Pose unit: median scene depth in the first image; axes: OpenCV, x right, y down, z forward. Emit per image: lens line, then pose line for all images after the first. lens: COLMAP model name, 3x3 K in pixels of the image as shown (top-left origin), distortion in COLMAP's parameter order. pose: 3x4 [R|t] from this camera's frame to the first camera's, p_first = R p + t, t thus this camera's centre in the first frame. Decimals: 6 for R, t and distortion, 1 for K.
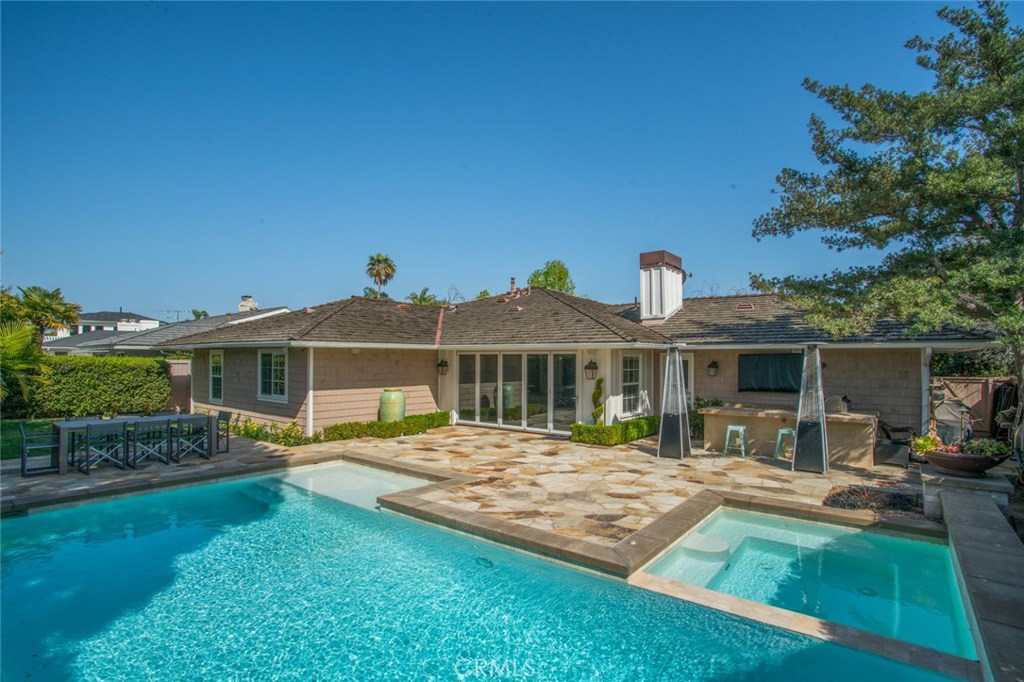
lens RADIAL K [[514.3, 0, 502.7], [0, 514.3, 347.2], [0, 0, 1]] dist [-0.075610, 0.034322]
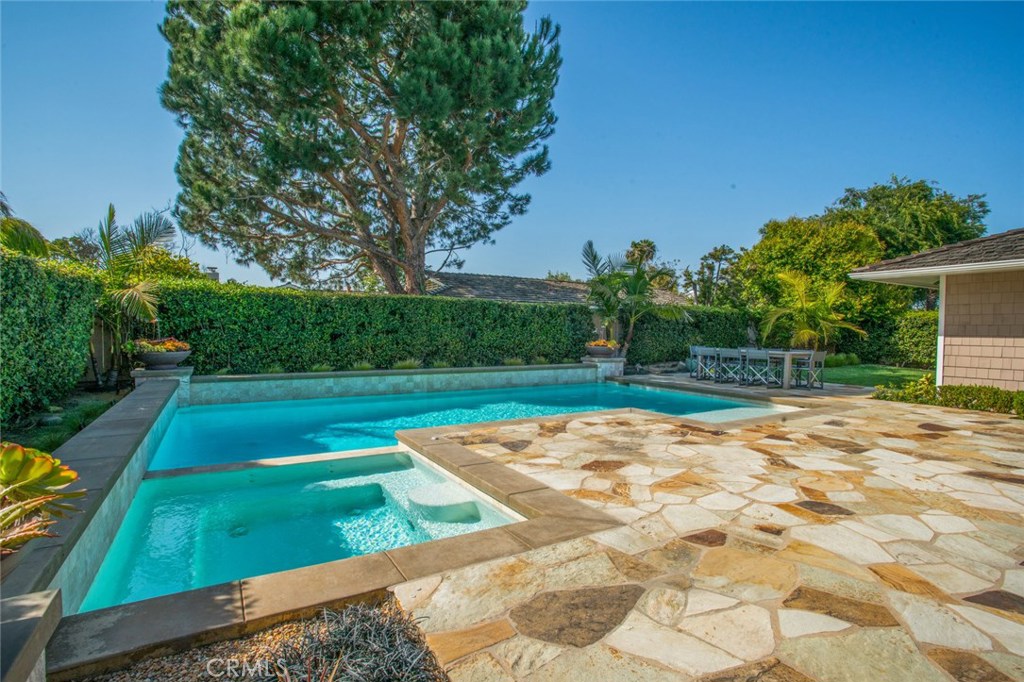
lens RADIAL K [[502.8, 0, 507.6], [0, 502.8, 347.8], [0, 0, 1]] dist [-0.065216, 0.022294]
pose [[-0.357722, 0.024029, -0.933519, 0.772272], [0.011399, 0.999707, 0.021365, 0.120556], [0.933759, -0.002998, -0.357891, 1.006888]]
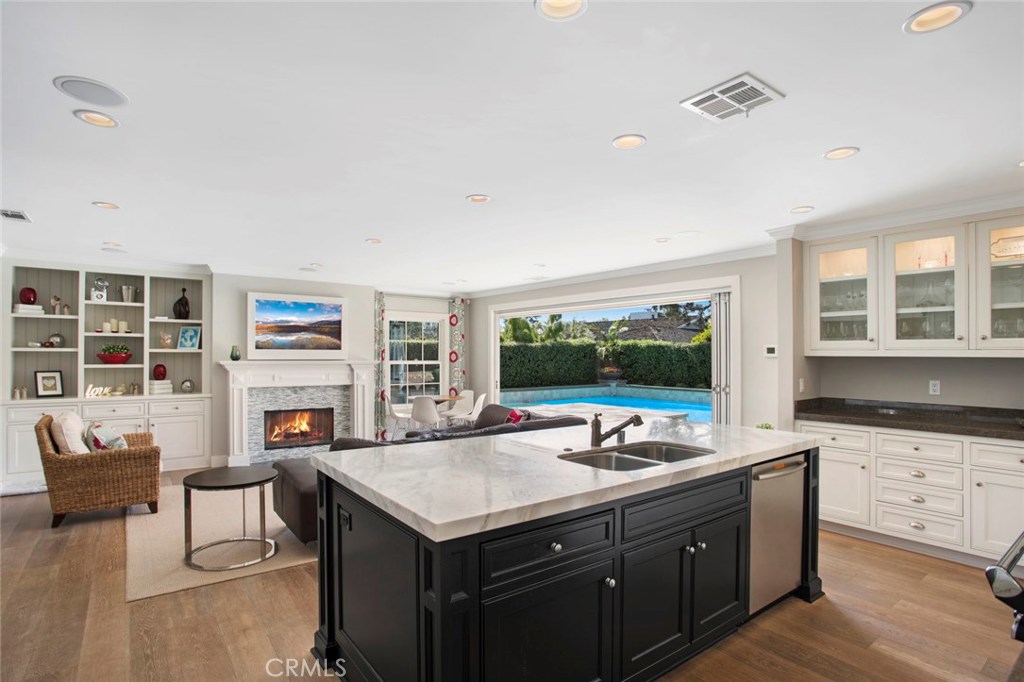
lens RADIAL K [[514.3, 0, 502.7], [0, 514.3, 347.2], [0, 0, 1]] dist [-0.075610, 0.034322]
pose [[-0.968167, -0.006901, 0.250209, -0.020339], [-0.016289, 0.999238, -0.035469, 0.115660], [-0.249773, -0.038415, -0.967542, 2.558617]]
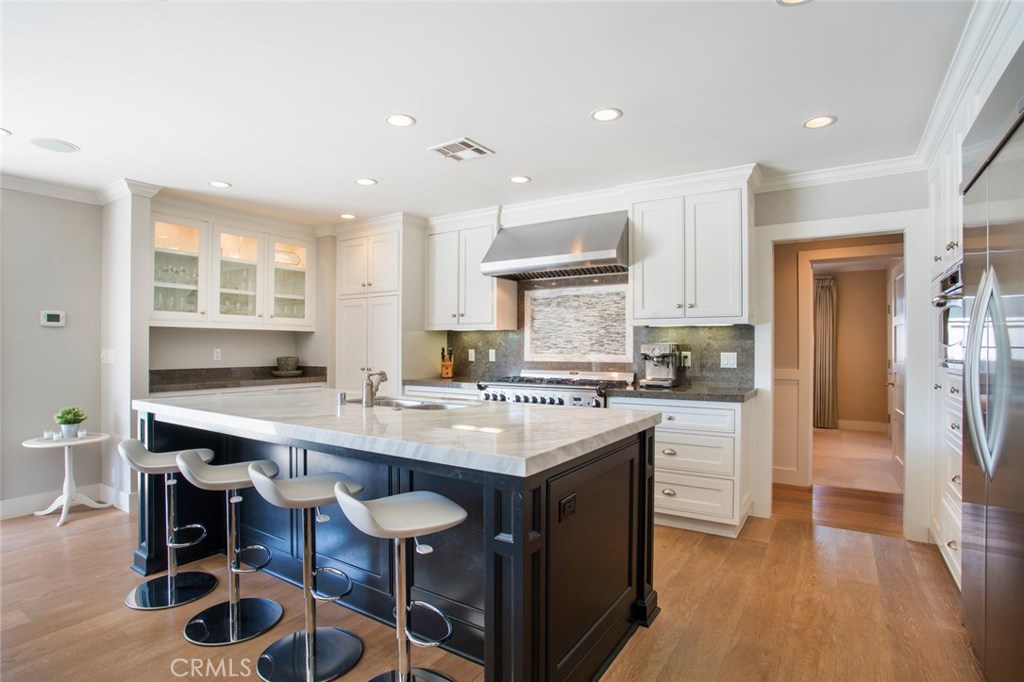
lens RADIAL K [[516.6, 0, 510.0], [0, 516.6, 342.8], [0, 0, 1]] dist [-0.093140, 0.046900]
pose [[0.103181, -0.014001, -0.994564, 0.324646], [0.025505, 0.999609, -0.011426, 0.132727], [0.994336, -0.024187, 0.103498, 2.280269]]
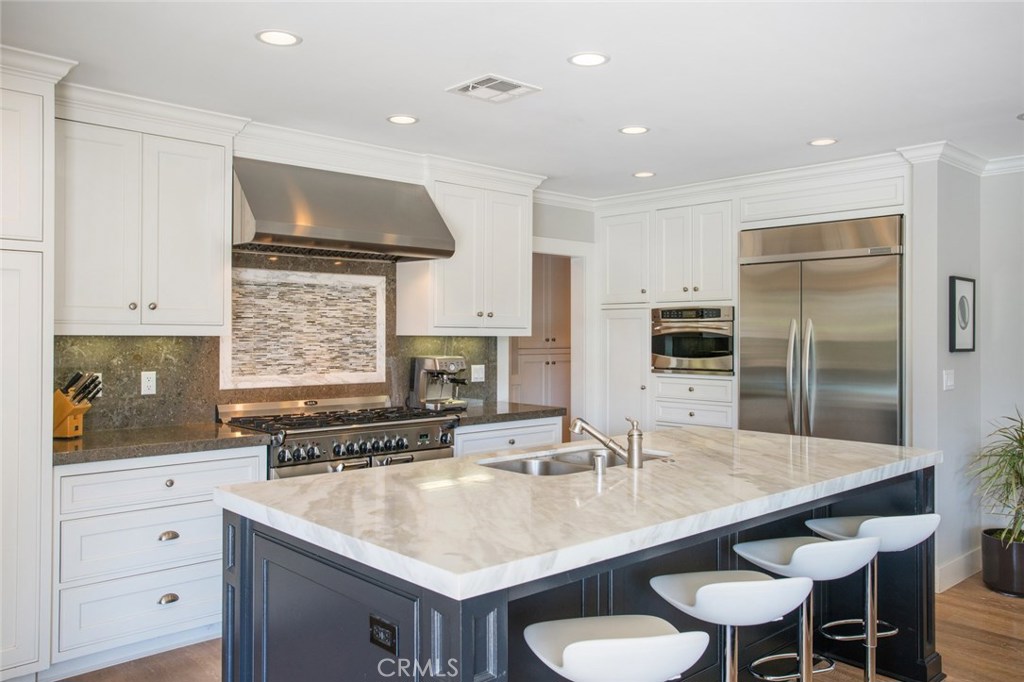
lens RADIAL K [[793.5, 0, 511.7], [0, 793.5, 332.7], [0, 0, 1]] dist [-0.026668, 0.070106]
pose [[0.989283, -0.010263, -0.145647, 0.004252], [0.012557, 0.999811, 0.014843, 0.104773], [0.145467, -0.016513, 0.989225, 1.874158]]
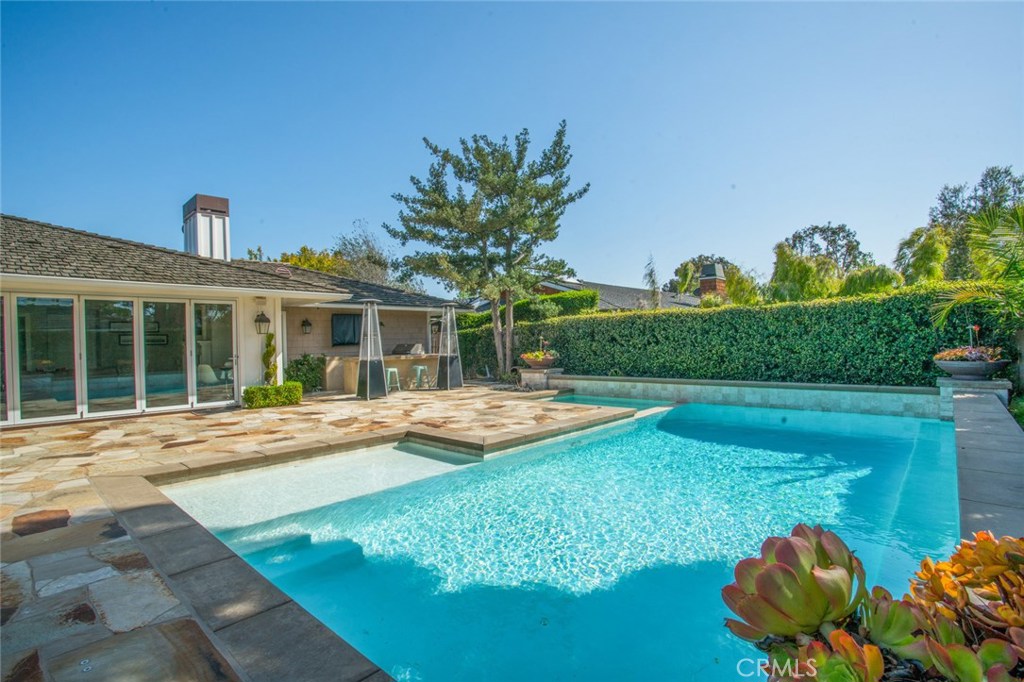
lens RADIAL K [[502.8, 0, 507.6], [0, 502.8, 347.8], [0, 0, 1]] dist [-0.065216, 0.022294]
pose [[0.087968, -0.019197, 0.995938, -0.918319], [-0.002669, 0.999806, 0.019507, 0.101276], [-0.996120, -0.004374, 0.087900, 0.763732]]
